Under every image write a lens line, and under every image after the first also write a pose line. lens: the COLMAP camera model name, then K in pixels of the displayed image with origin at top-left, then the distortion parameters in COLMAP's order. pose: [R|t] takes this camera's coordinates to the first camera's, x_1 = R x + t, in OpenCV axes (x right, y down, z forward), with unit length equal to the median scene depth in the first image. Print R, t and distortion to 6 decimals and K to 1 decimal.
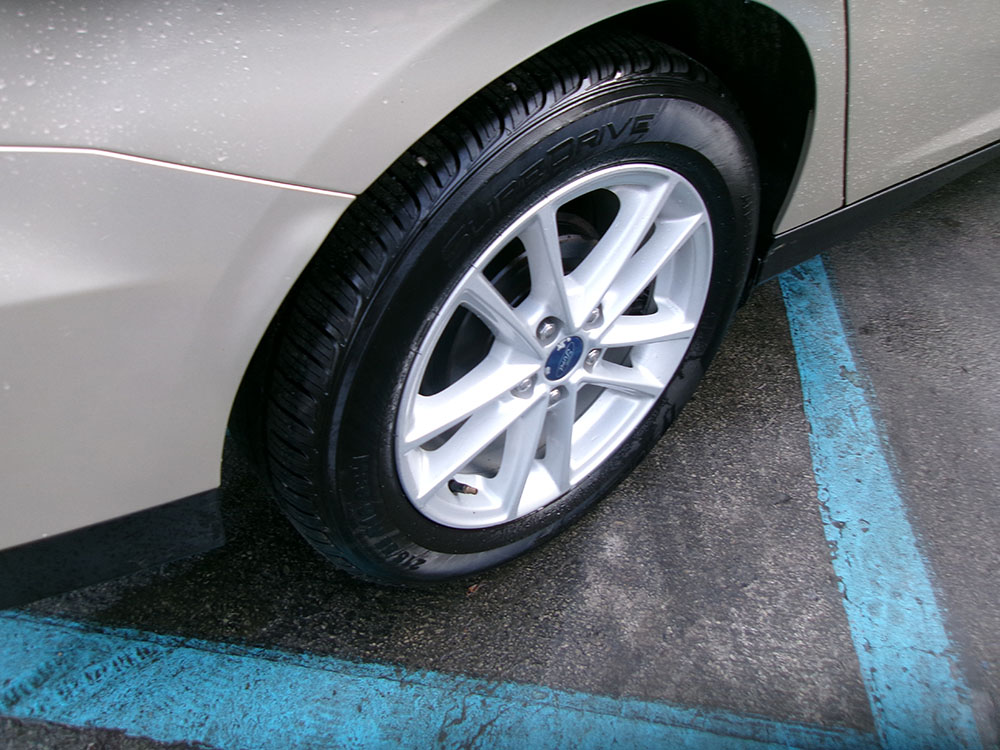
lens RADIAL K [[770.2, 0, 498.7], [0, 770.2, 371.1], [0, 0, 1]] dist [-0.032522, 0.050818]
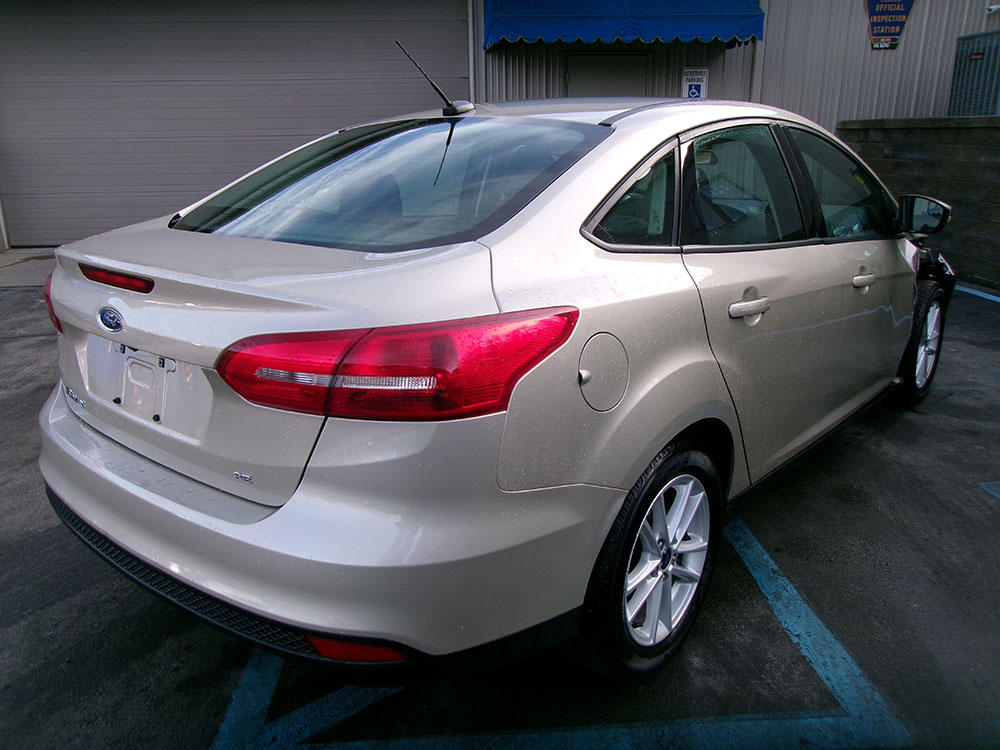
lens RADIAL K [[770.2, 0, 498.6], [0, 770.2, 385.2], [0, 0, 1]] dist [-0.032522, 0.050818]
pose [[0.978863, -0.114878, 0.169207, -0.659851], [0.175241, 0.897672, -0.404320, 0.321877], [-0.105445, 0.425426, 0.898829, -1.129361]]
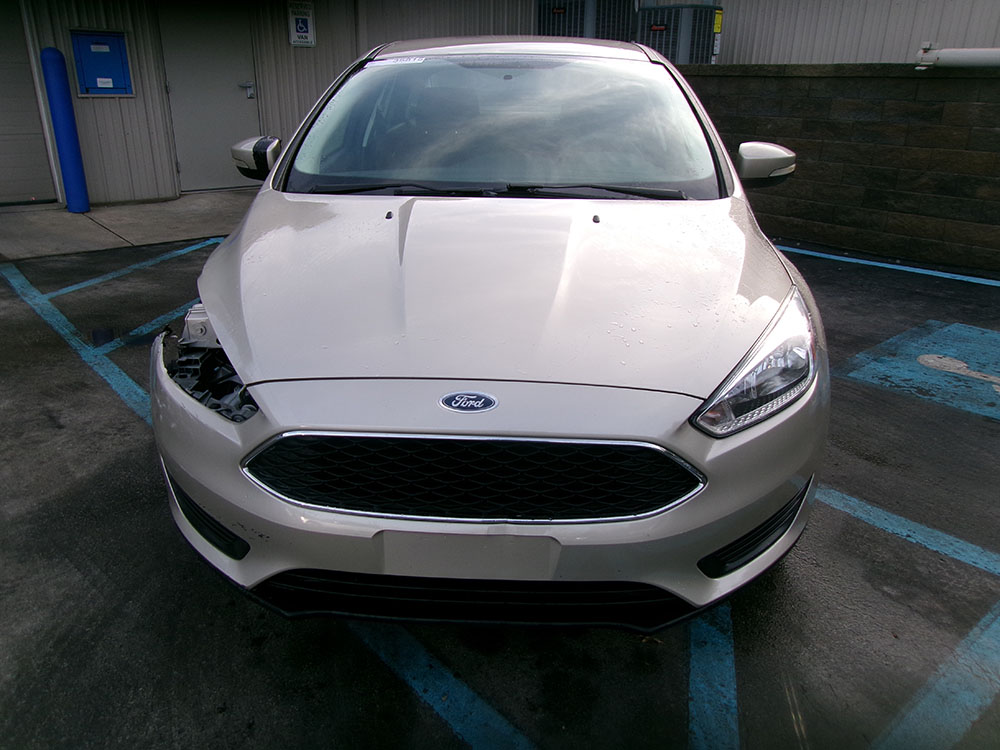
lens RADIAL K [[770.2, 0, 503.9], [0, 770.2, 375.8], [0, 0, 1]] dist [-0.032522, 0.050818]
pose [[0.668497, -0.300502, 0.680301, -1.837367], [0.519560, 0.843202, -0.138087, -0.516287], [-0.532136, 0.445768, 0.719807, -0.214964]]
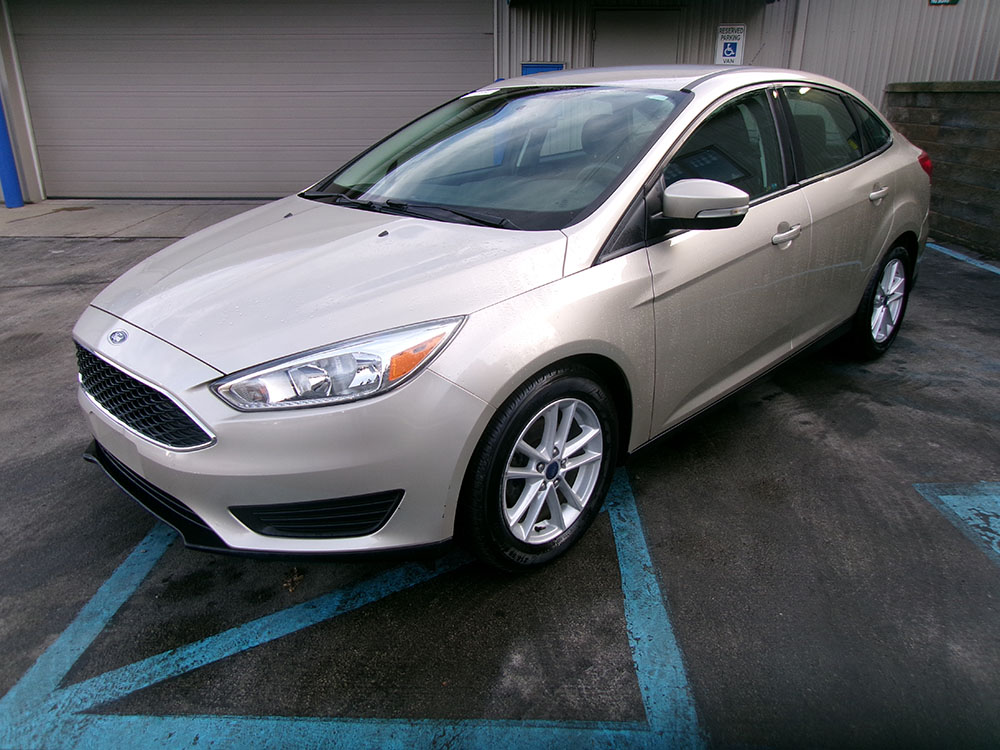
lens RADIAL K [[770.2, 0, 502.6], [0, 770.2, 384.3], [0, 0, 1]] dist [-0.032522, 0.050818]
pose [[0.993514, -0.078017, 0.082725, 0.010744], [0.103488, 0.921847, -0.373483, 0.330582], [-0.047122, 0.379621, 0.923941, -1.084441]]
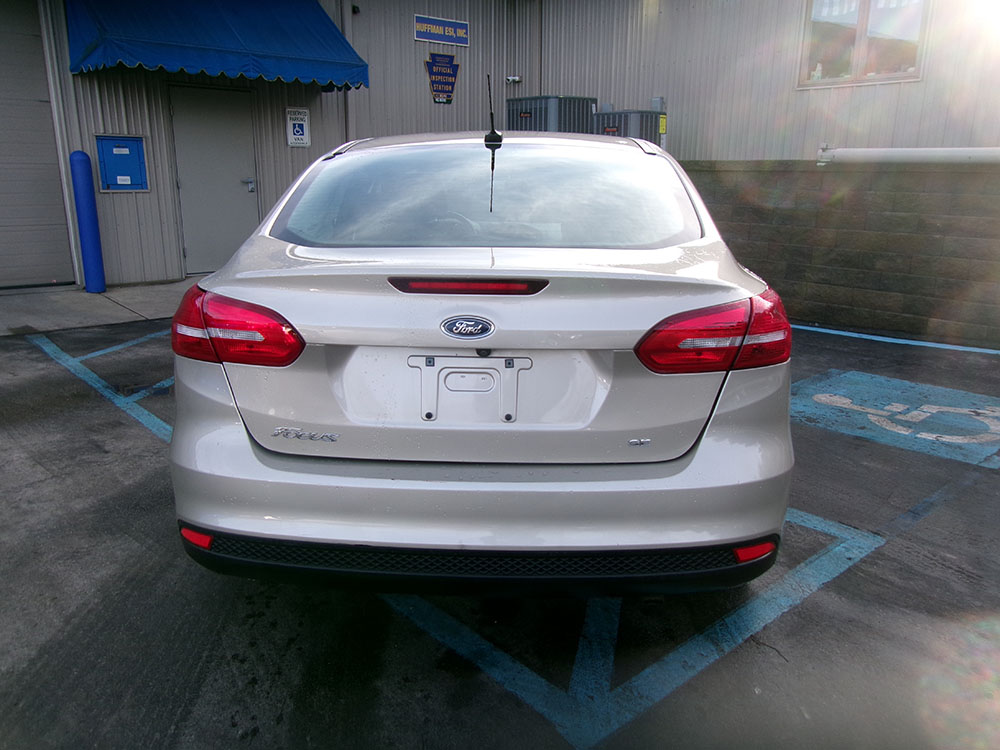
lens RADIAL K [[770.2, 0, 501.8], [0, 770.2, 377.6], [0, 0, 1]] dist [-0.032522, 0.050818]
pose [[0.654492, -0.233350, 0.719158, -2.356052], [0.532412, 0.817600, -0.219245, -0.120734], [-0.536823, 0.526382, 0.659351, -0.704274]]
